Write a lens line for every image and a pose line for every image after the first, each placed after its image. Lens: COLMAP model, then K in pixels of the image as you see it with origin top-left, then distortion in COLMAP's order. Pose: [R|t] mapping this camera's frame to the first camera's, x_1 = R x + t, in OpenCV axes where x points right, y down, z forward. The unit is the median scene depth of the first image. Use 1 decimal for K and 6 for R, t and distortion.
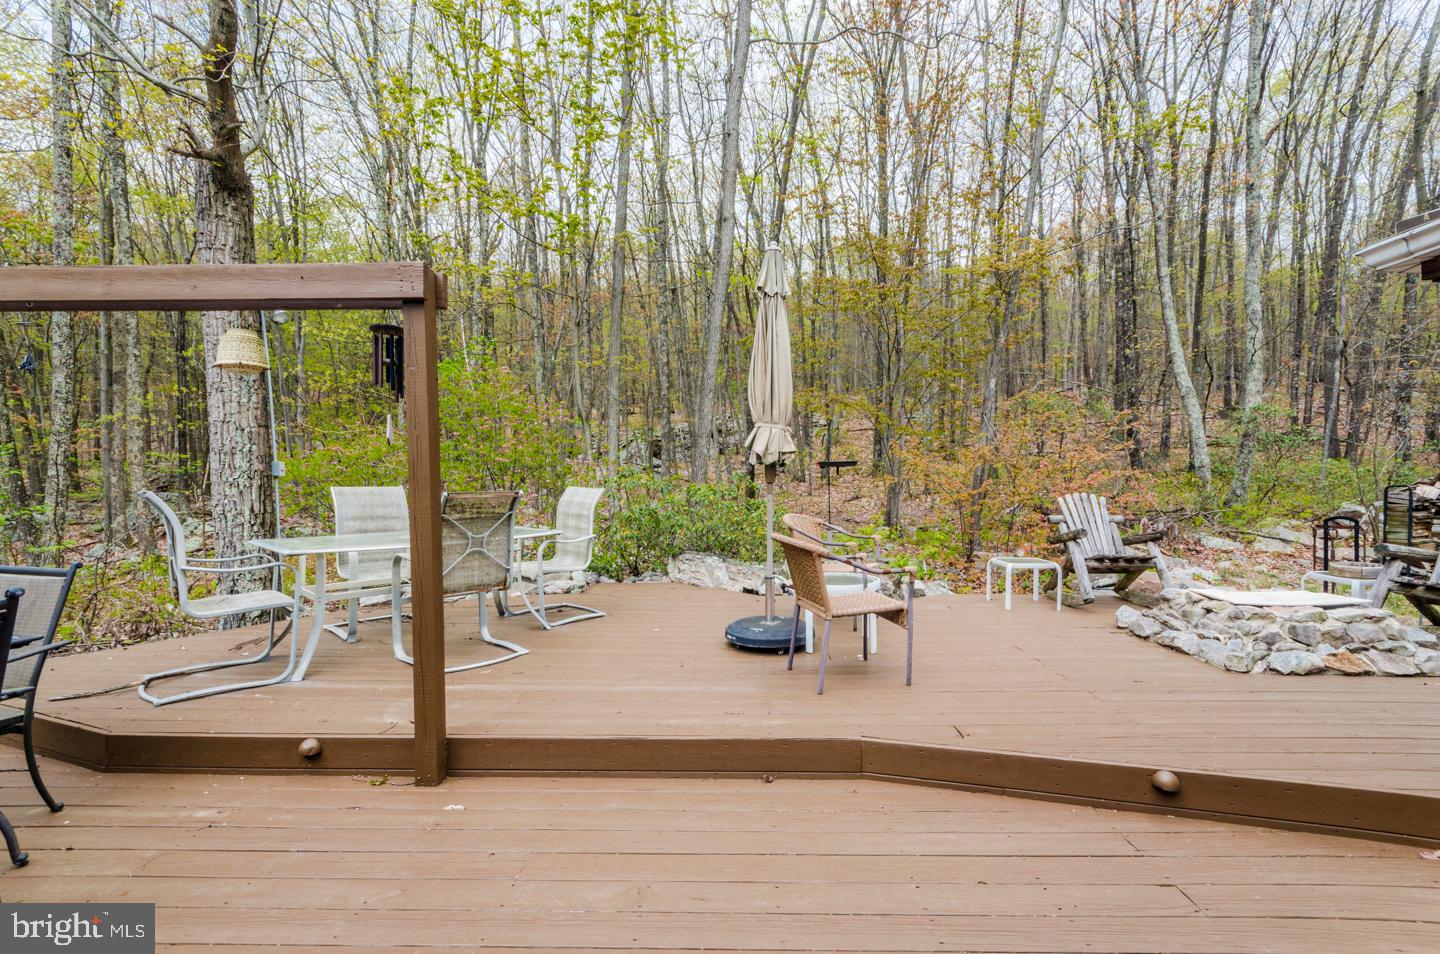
lens RADIAL K [[646.7, 0, 722.1], [0, 646.7, 486.0], [0, 0, 1]] dist [0.012213, -0.000435]
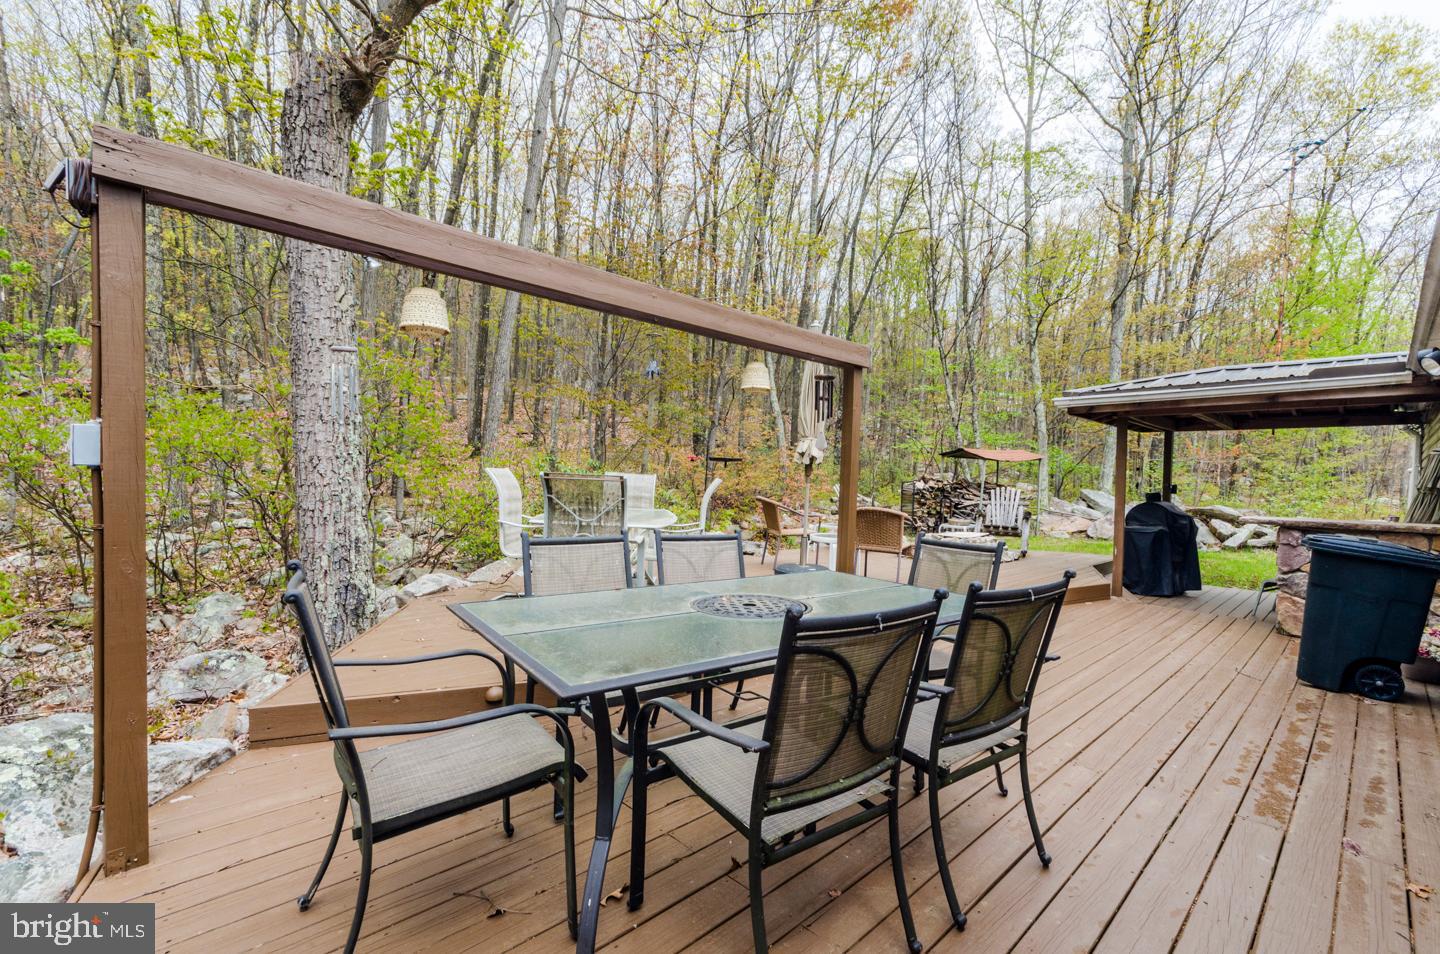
lens RADIAL K [[625.7, 0, 740.2], [0, 625.7, 488.0], [0, 0, 1]] dist [-0.010130, 0.008171]
pose [[0.706146, 0.009751, 0.707999, -0.861259], [-0.029110, 0.999460, 0.015269, 0.005876], [-0.707468, -0.031392, 0.706048, 0.063067]]
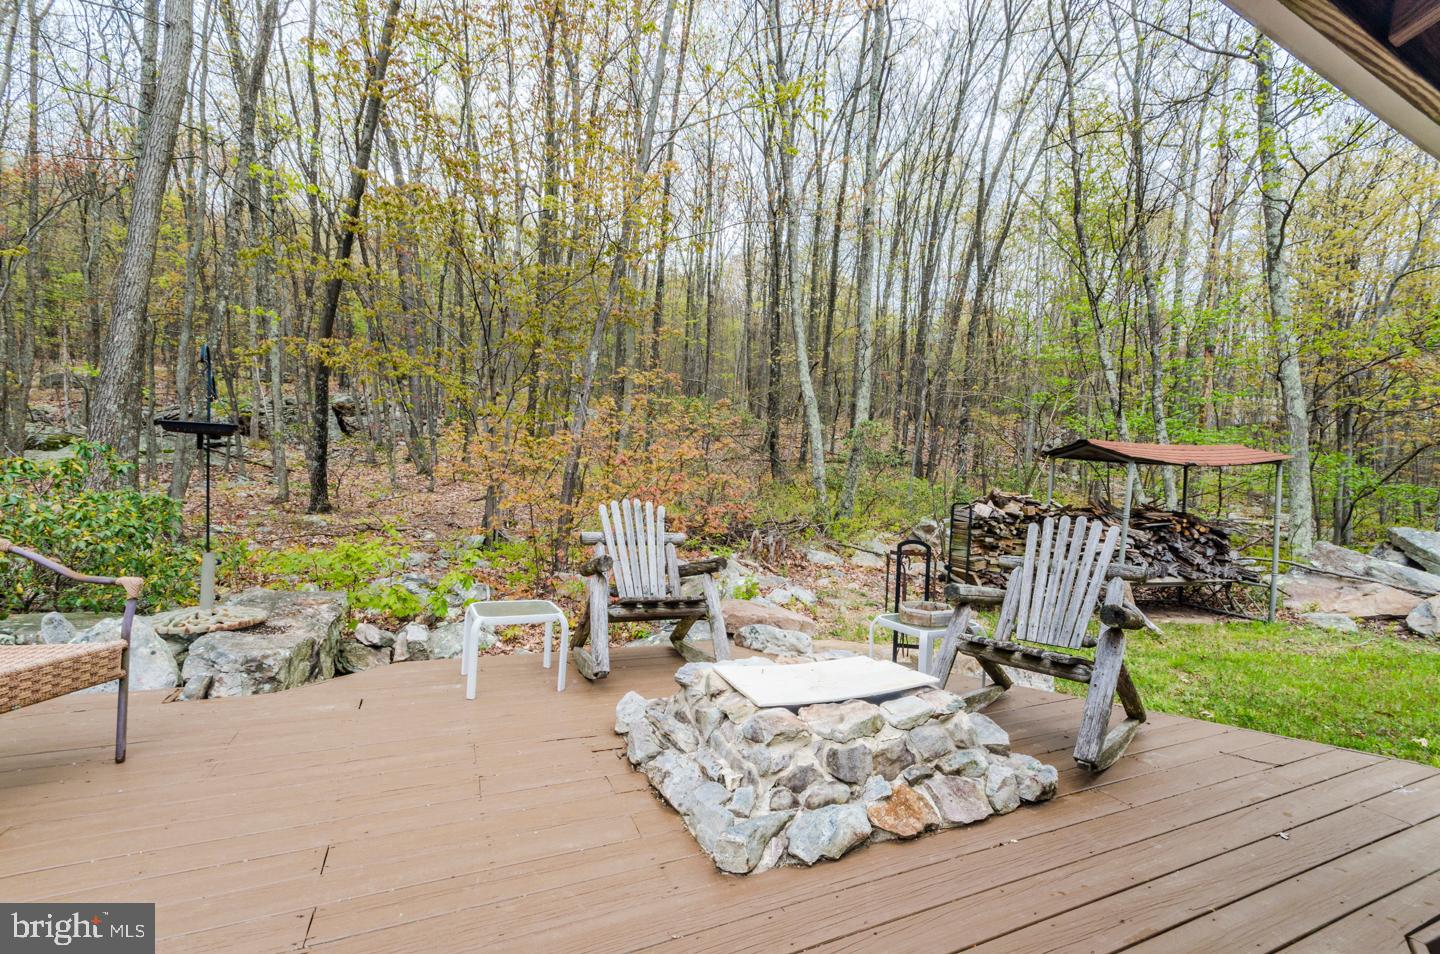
lens RADIAL K [[634.5, 0, 740.7], [0, 634.5, 486.2], [0, 0, 1]] dist [0.003471, 0.000436]
pose [[0.887813, 0.043803, 0.458115, 0.387807], [-0.042617, 0.999008, -0.012930, 0.000668], [-0.458227, -0.008044, 0.888799, 0.395997]]
